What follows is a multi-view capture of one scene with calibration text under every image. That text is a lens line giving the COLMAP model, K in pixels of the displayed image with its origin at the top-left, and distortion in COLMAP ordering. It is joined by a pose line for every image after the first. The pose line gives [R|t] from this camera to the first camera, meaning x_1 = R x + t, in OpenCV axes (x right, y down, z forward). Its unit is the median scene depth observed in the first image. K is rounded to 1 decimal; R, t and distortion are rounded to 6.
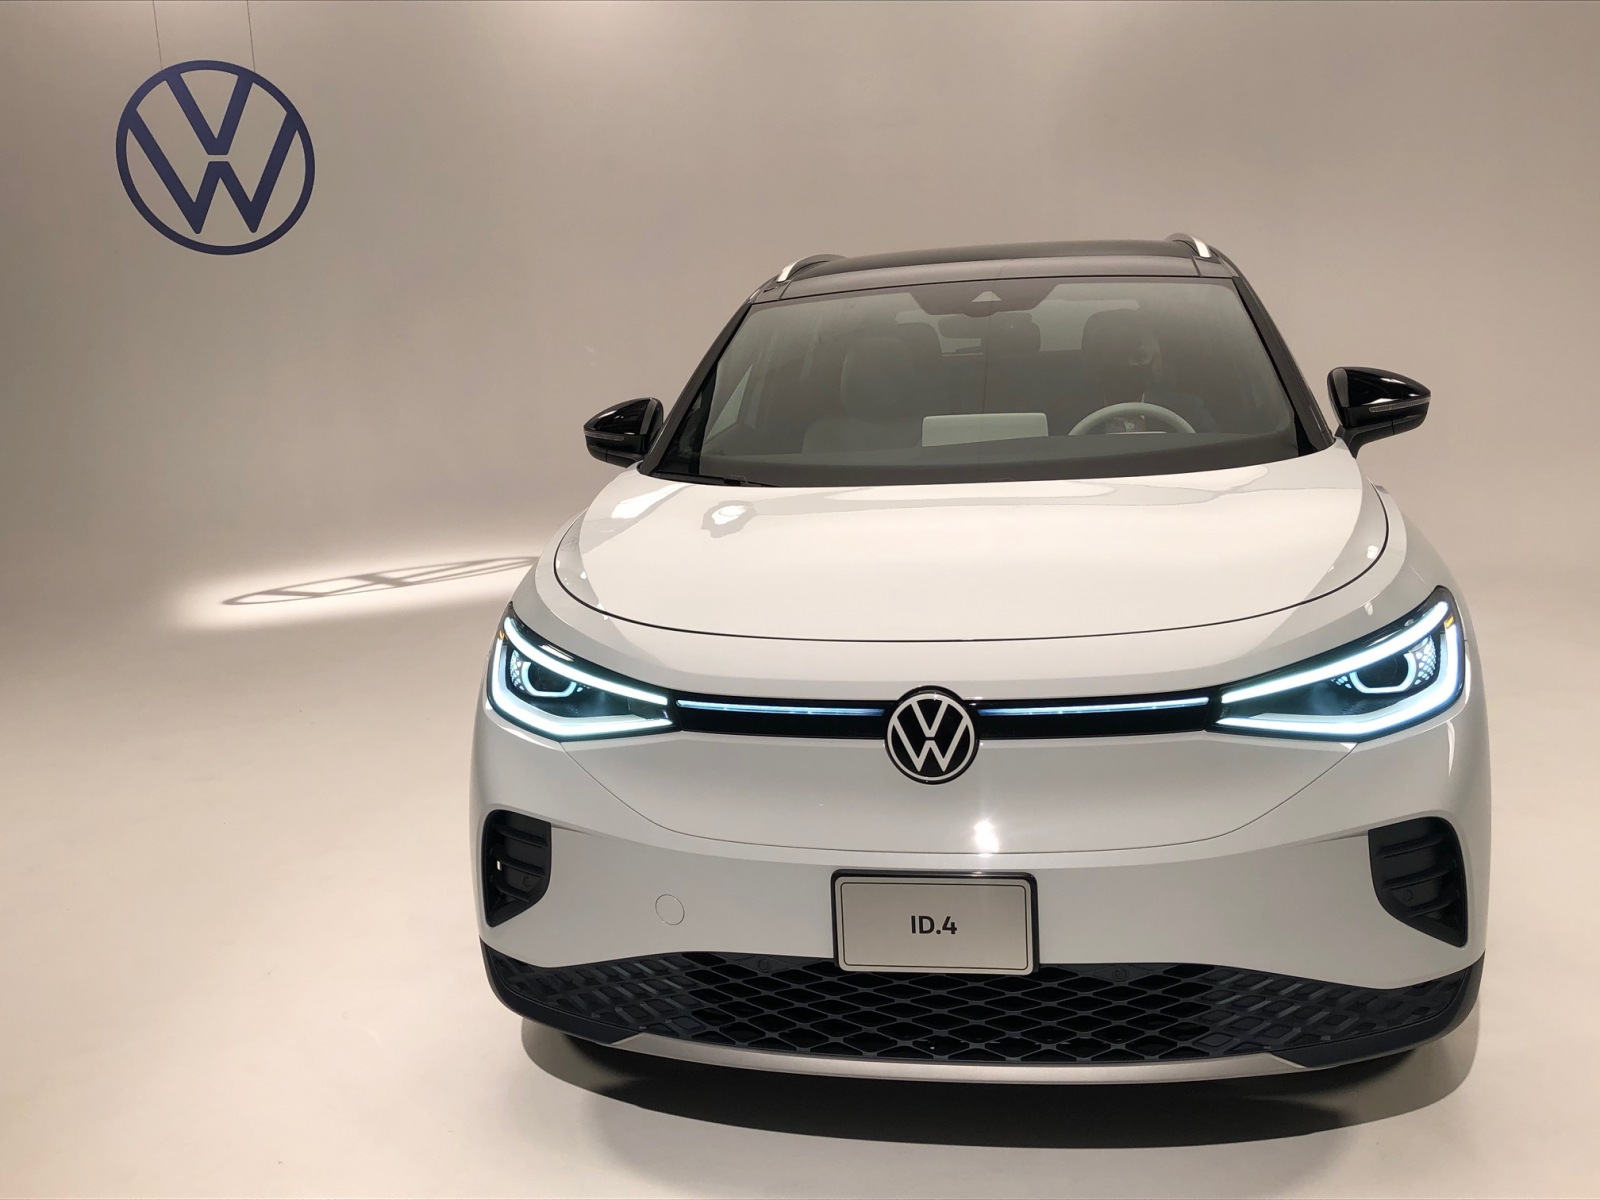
lens RADIAL K [[1573.3, 0, 800.0], [0, 1573.3, 600.0], [0, 0, 1]] dist [0.016736, 0.011732]
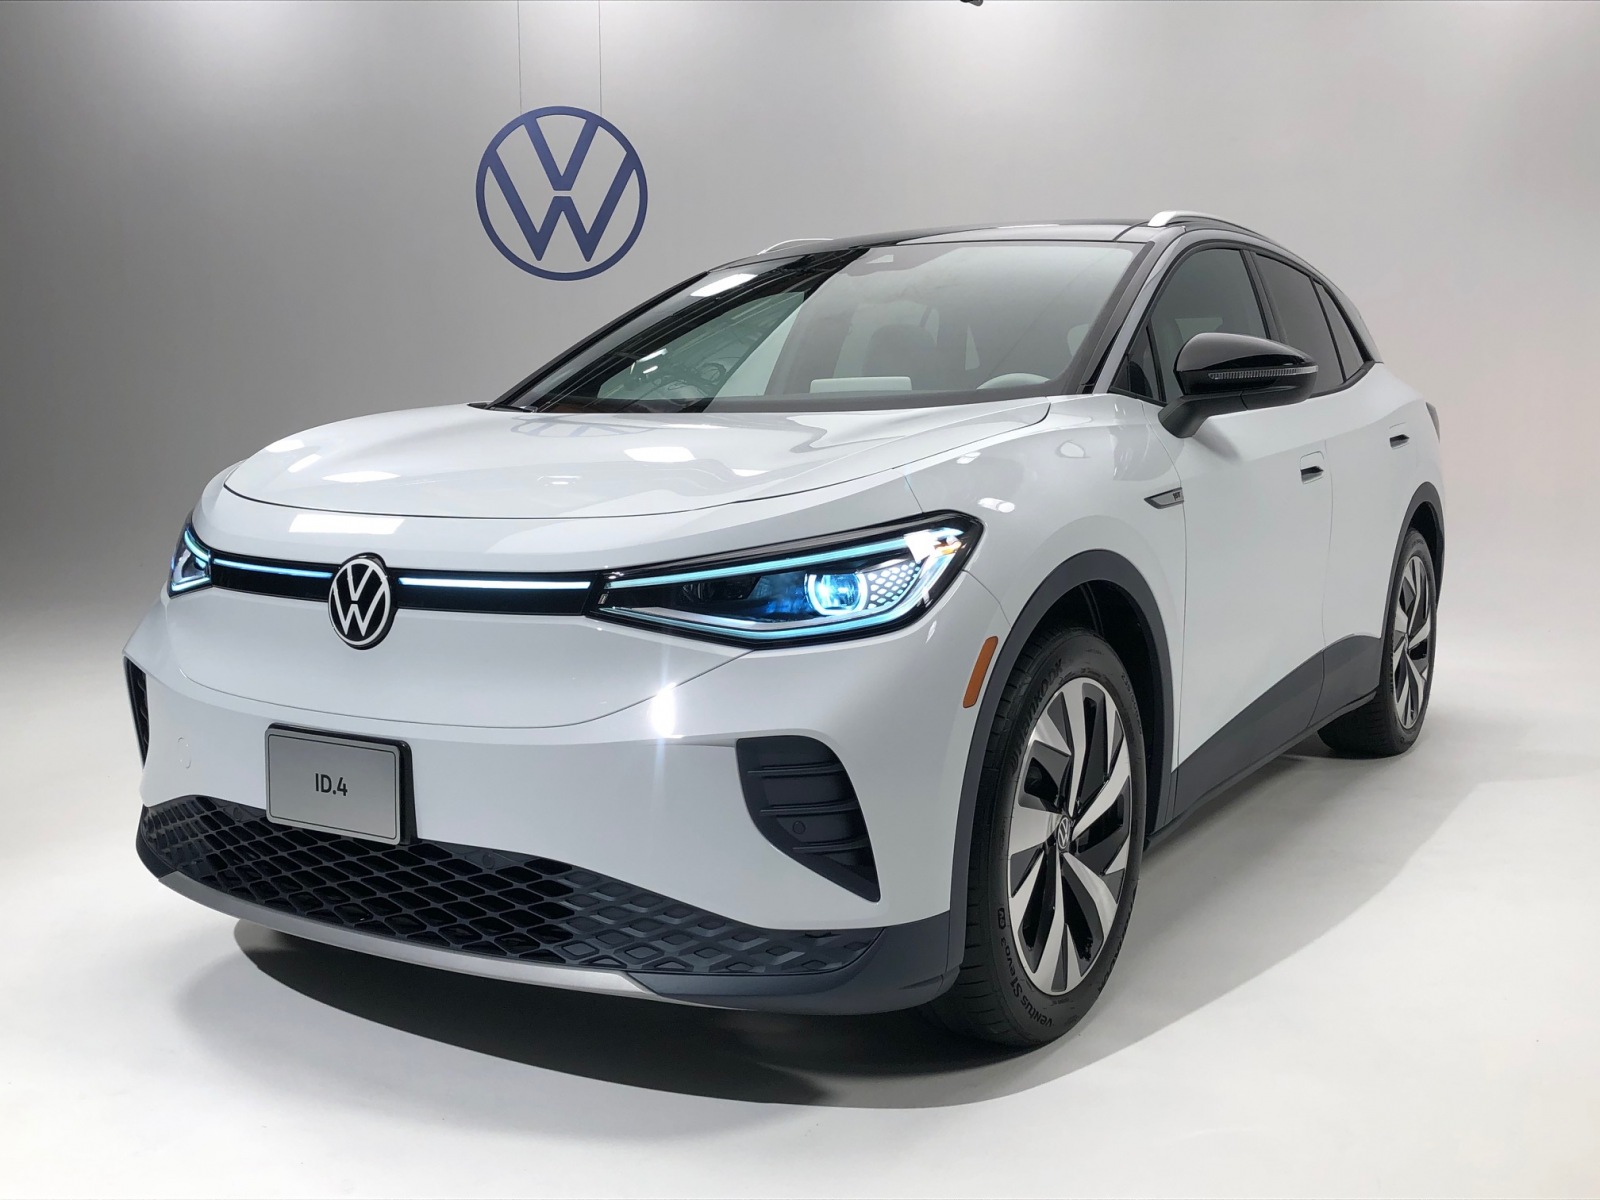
lens RADIAL K [[1596.4, 0, 815.6], [0, 1596.4, 603.3], [0, 0, 1]] dist [0.012989, -0.006935]
pose [[0.929645, 0.088077, -0.357773, 0.698330], [-0.109468, 0.993188, -0.039938, 0.093598], [0.351818, 0.076293, 0.932954, 0.138320]]
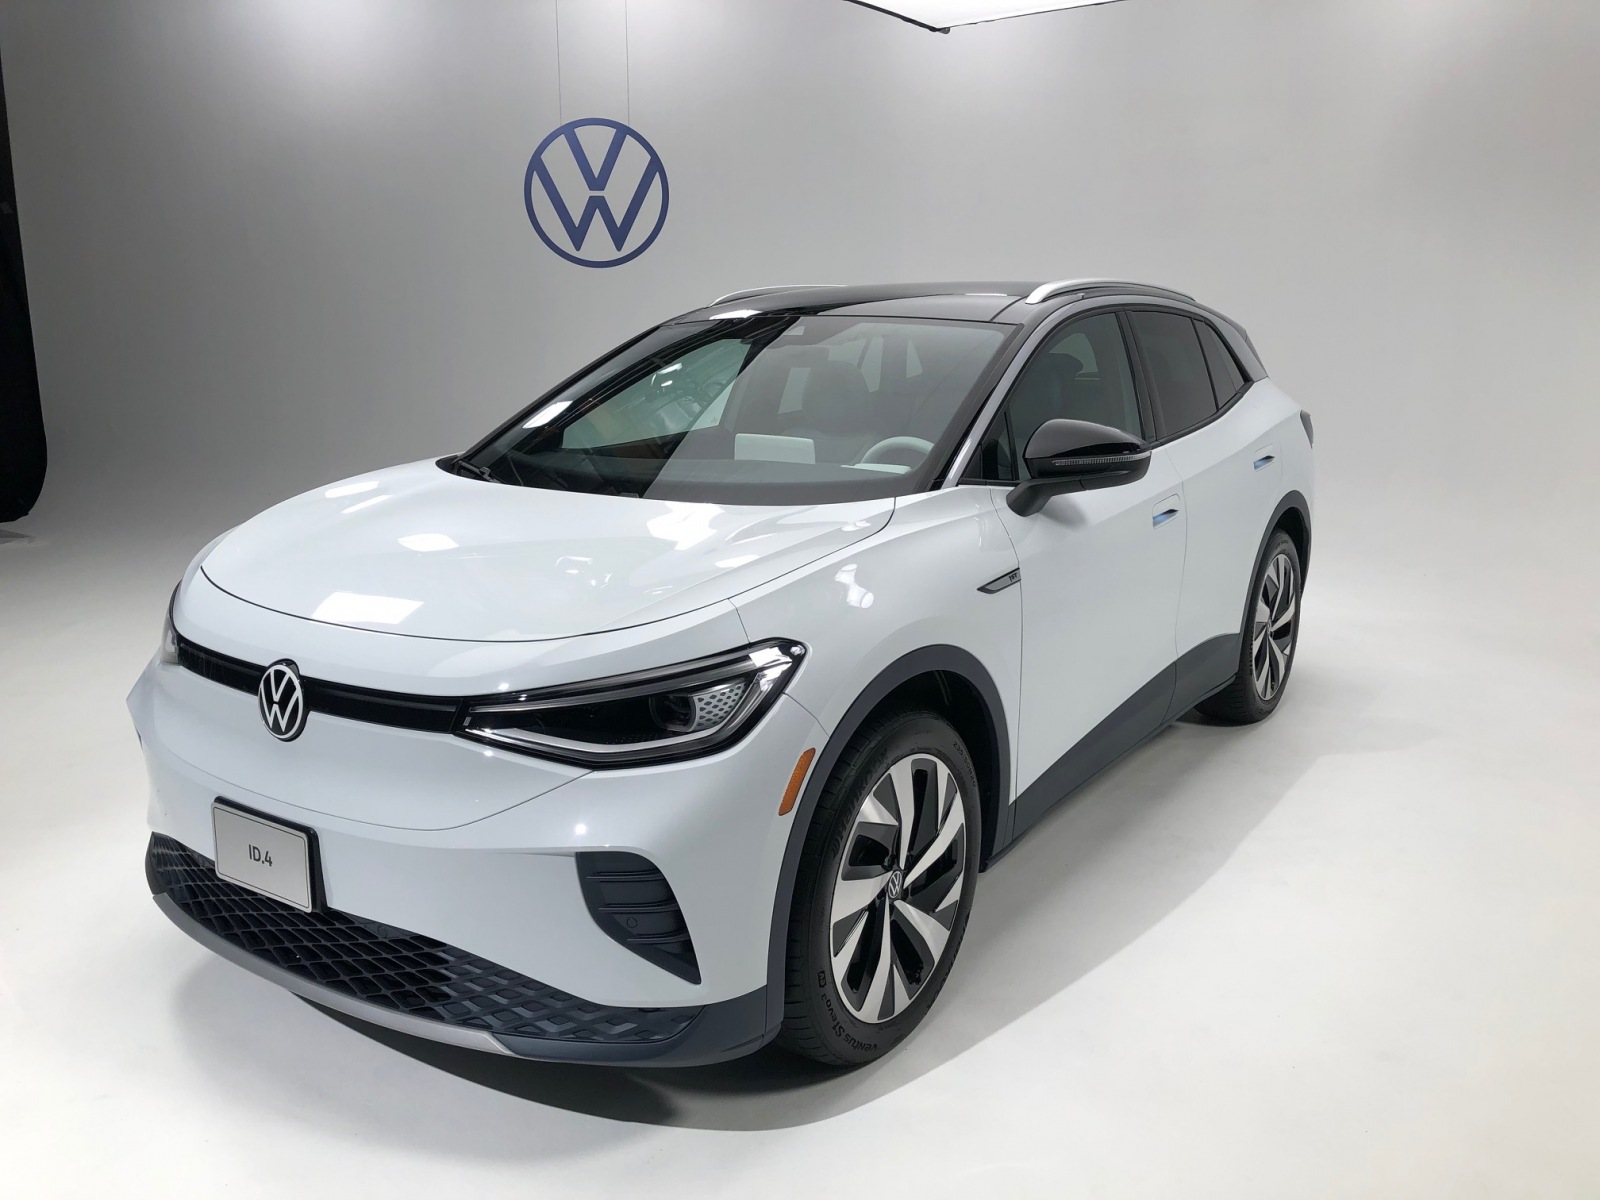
lens RADIAL K [[1296.3, 0, 800.0], [0, 1296.3, 600.0], [0, 0, 1]] dist [0.063348, -0.254497]
pose [[0.911389, 0.130149, -0.390425, 0.787114], [-0.116937, 0.991471, 0.057538, -0.088564], [0.394584, -0.006785, 0.918835, 0.241120]]
